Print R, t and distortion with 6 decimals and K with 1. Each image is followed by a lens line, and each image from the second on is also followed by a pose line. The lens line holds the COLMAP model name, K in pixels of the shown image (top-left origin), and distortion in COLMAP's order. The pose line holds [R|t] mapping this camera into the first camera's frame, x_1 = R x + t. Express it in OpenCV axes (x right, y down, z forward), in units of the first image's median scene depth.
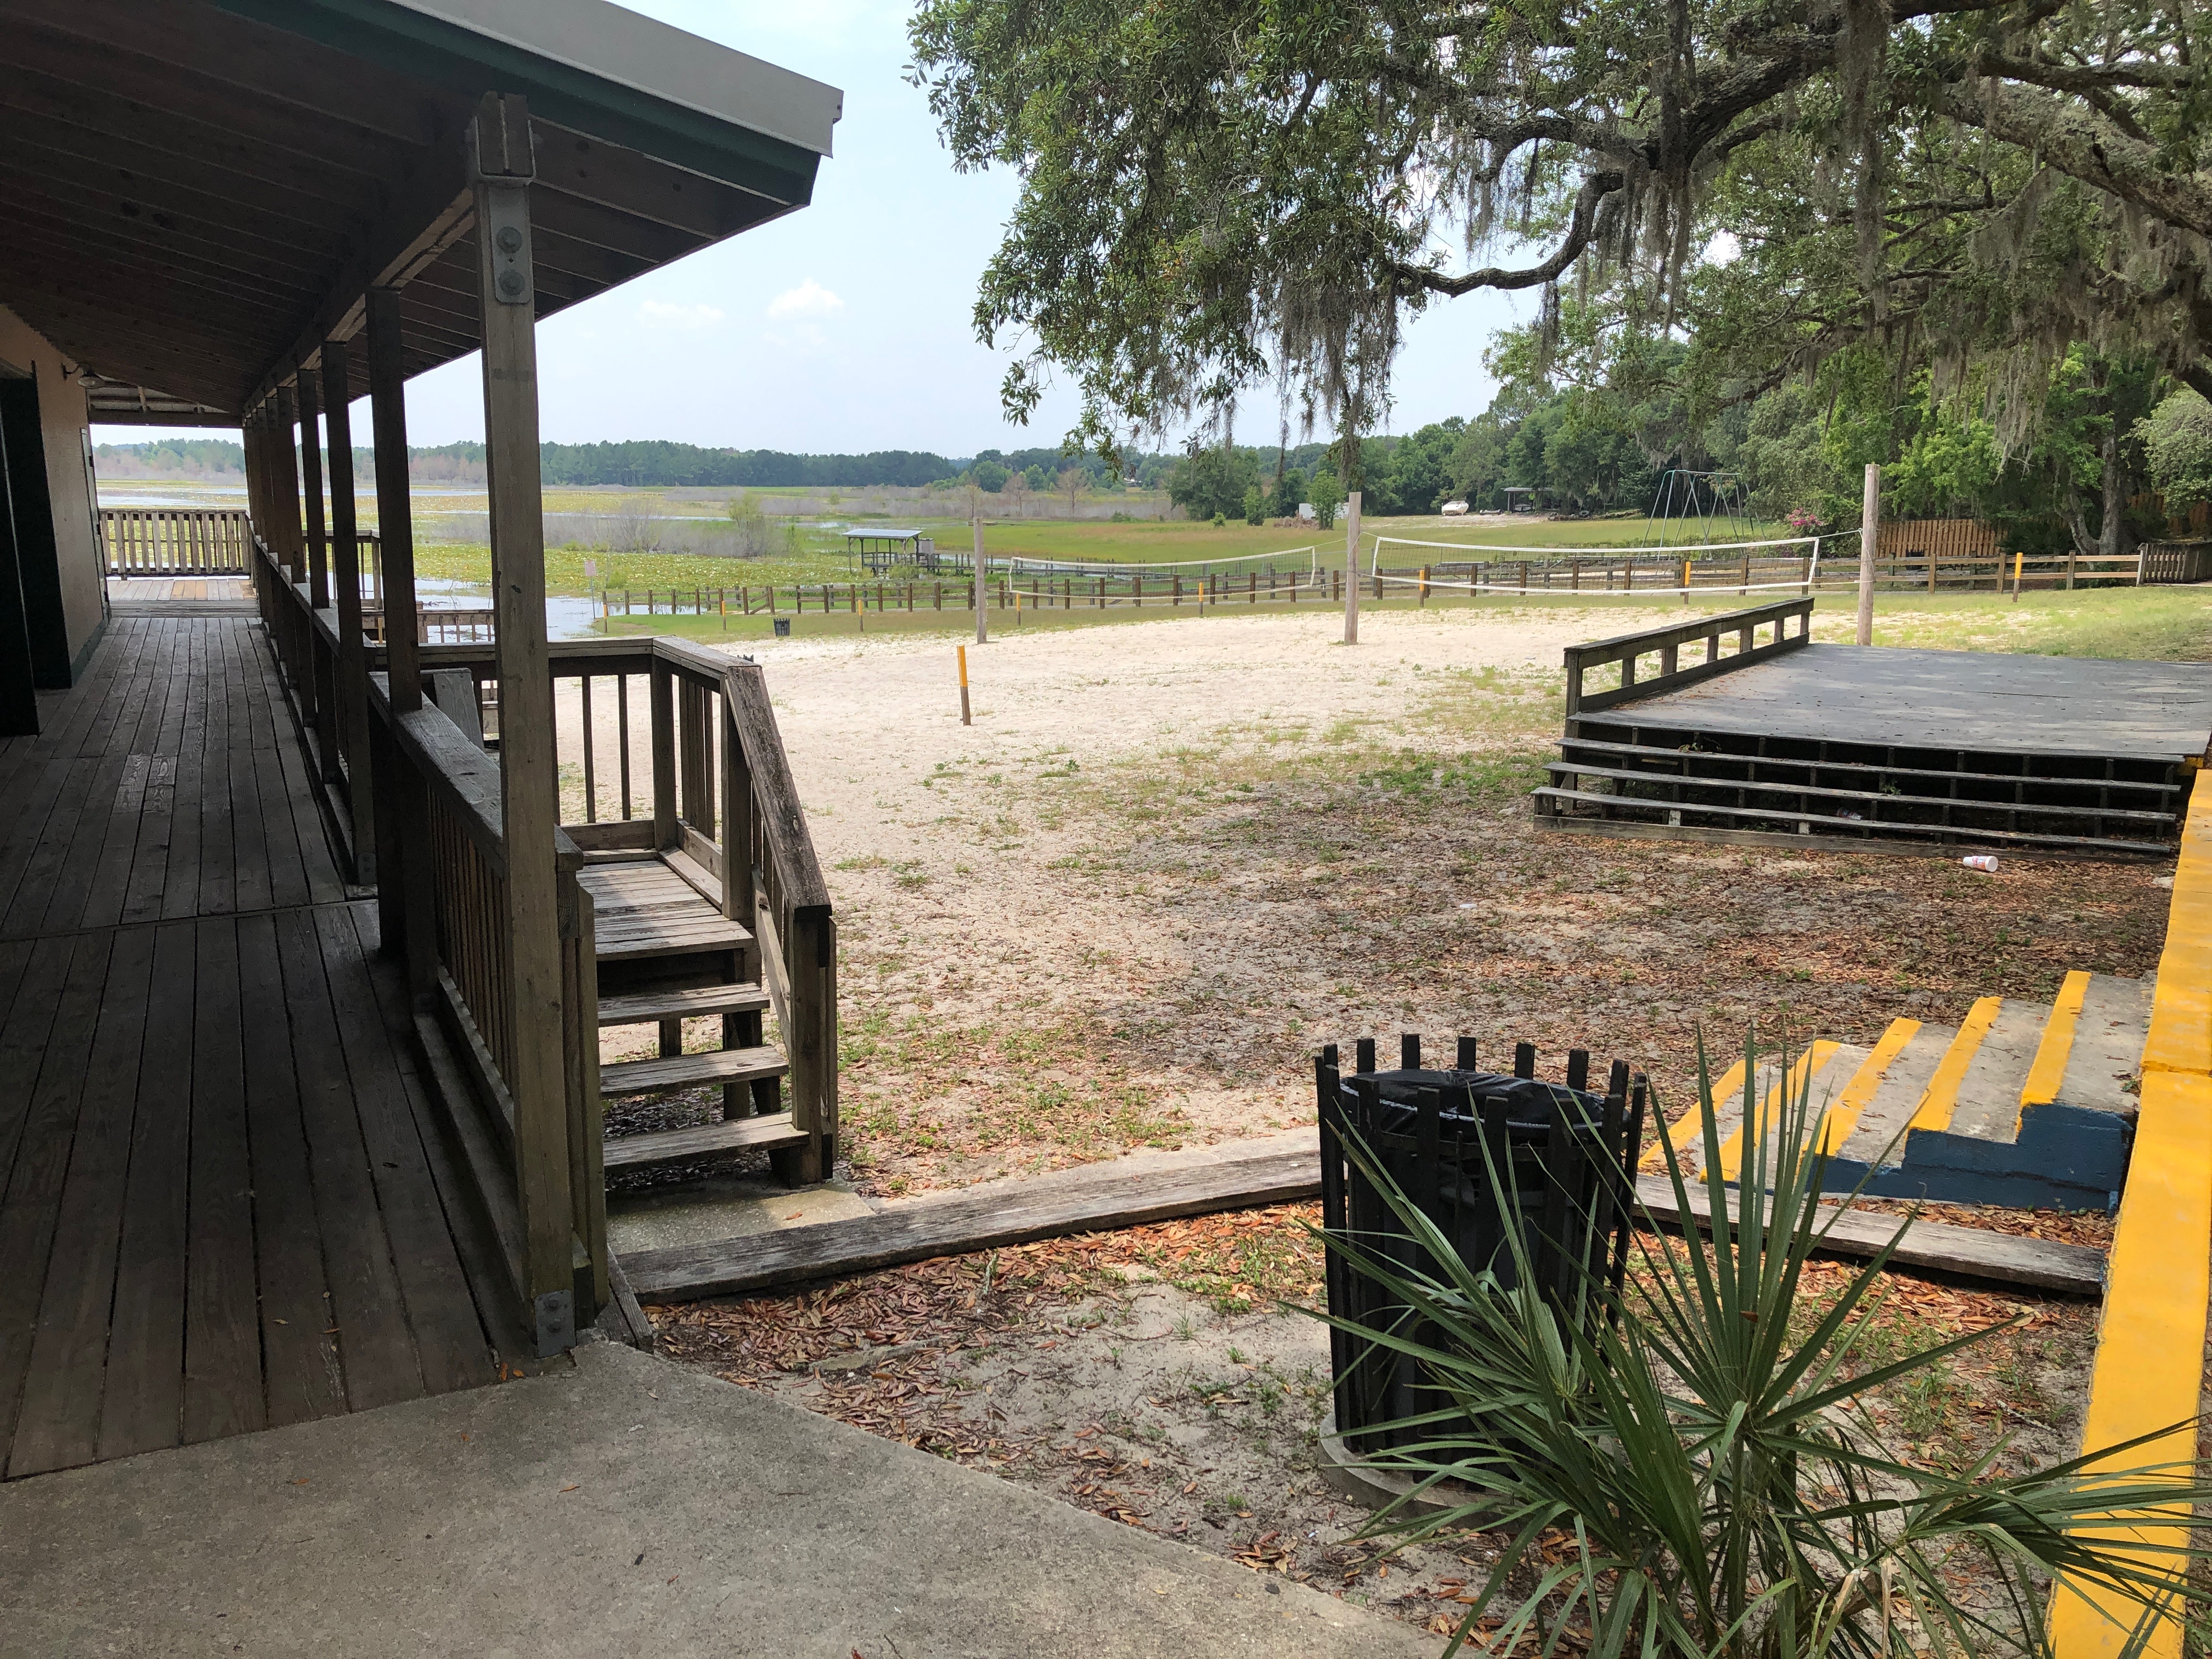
lens RADIAL K [[1801.8, 0, 1117.6], [0, 1801.8, 815.3], [0, 0, 1]] dist [0.046065, -0.072277]
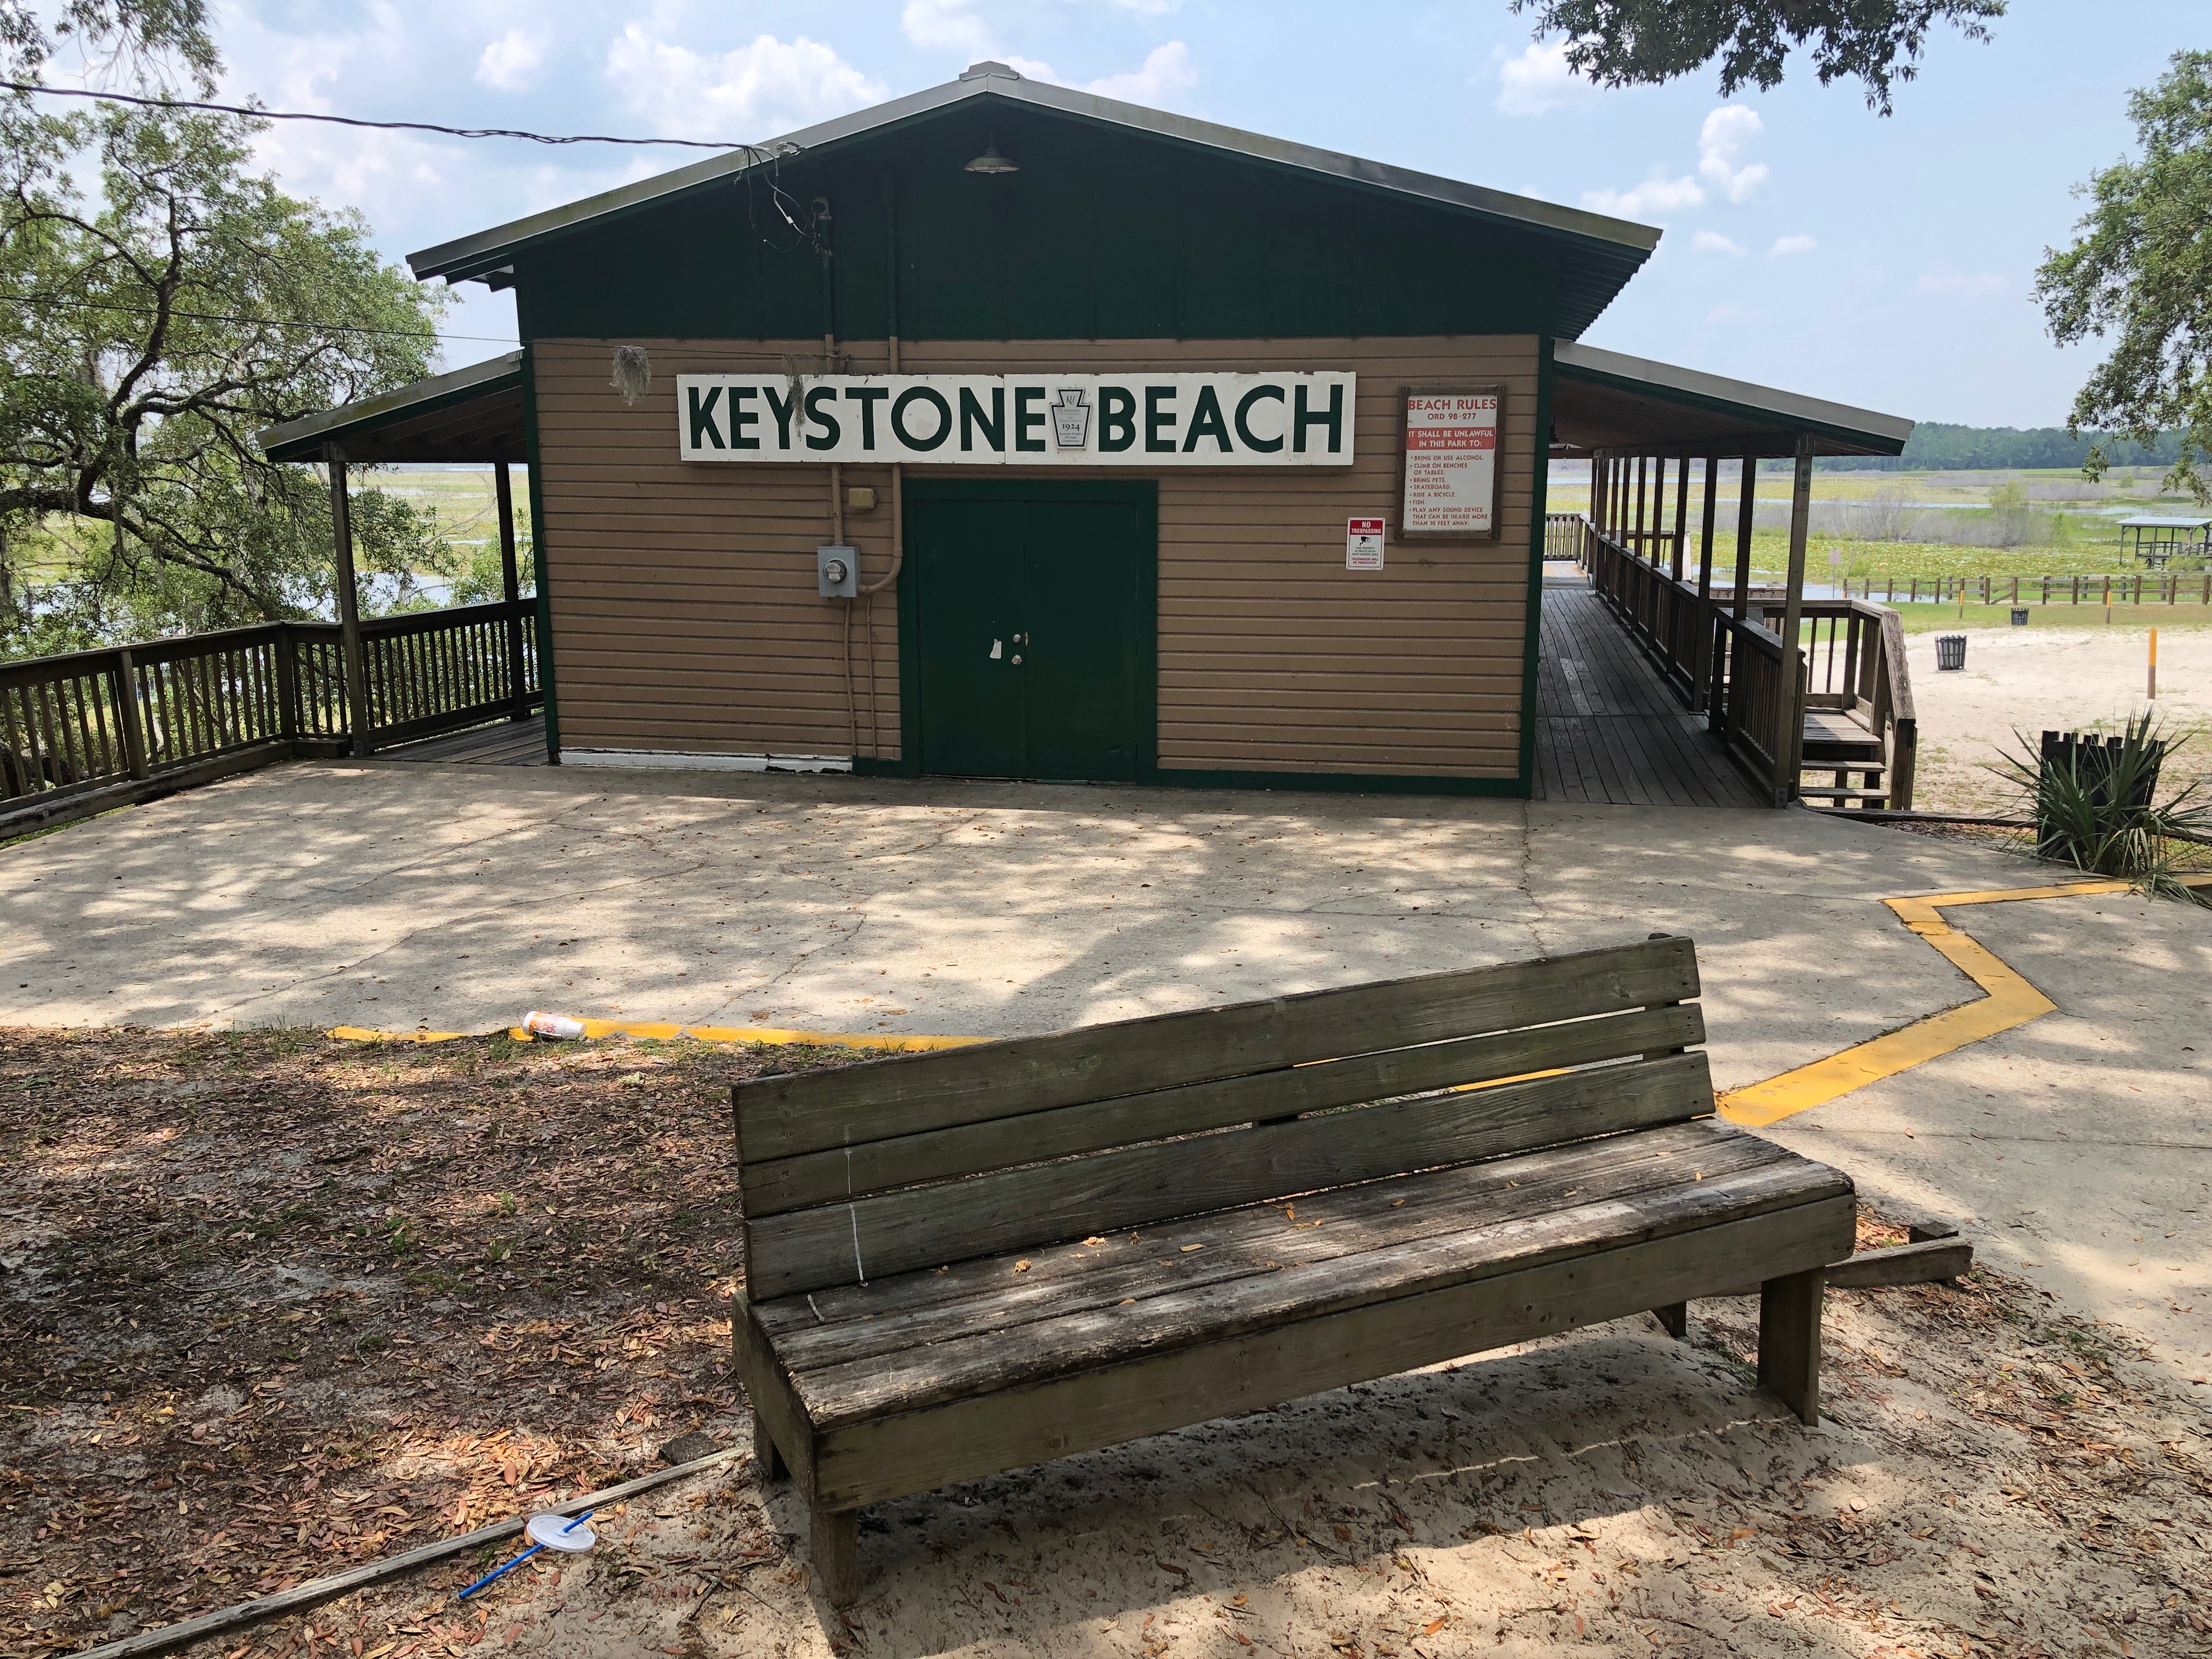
lens RADIAL K [[1801.8, 0, 1122.6], [0, 1801.8, 836.7], [0, 0, 1]] dist [0.046065, -0.072277]
pose [[0.794282, 0.104150, -0.598555, 0.066962], [-0.093041, 0.994428, 0.049567, 0.027957], [0.600383, 0.016320, 0.799546, -0.219878]]
